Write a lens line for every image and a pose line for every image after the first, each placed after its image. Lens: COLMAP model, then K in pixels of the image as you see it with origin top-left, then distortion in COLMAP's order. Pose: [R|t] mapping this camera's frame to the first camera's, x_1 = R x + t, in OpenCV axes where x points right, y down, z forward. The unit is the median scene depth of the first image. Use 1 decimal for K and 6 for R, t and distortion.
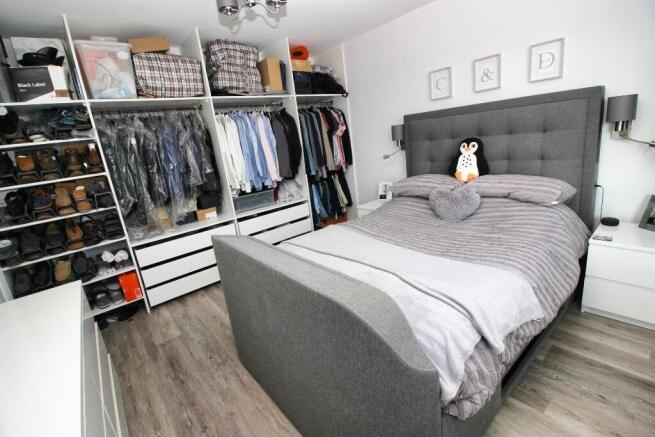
lens RADIAL K [[302.6, 0, 326.4], [0, 302.6, 210.5], [0, 0, 1]] dist [-0.001525, -0.000202]
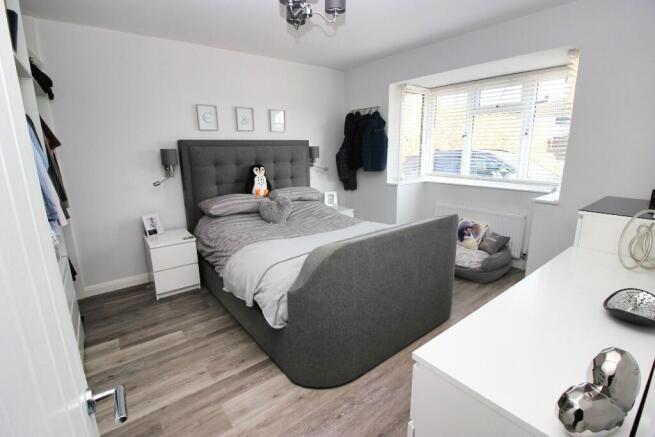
lens RADIAL K [[302.6, 0, 326.4], [0, 302.6, 210.5], [0, 0, 1]] dist [-0.001525, -0.000202]
pose [[0.031924, -0.080639, 0.996232, -0.844311], [0.255886, 0.964181, 0.069844, -0.053773], [-0.966180, 0.252692, 0.051415, 0.665069]]
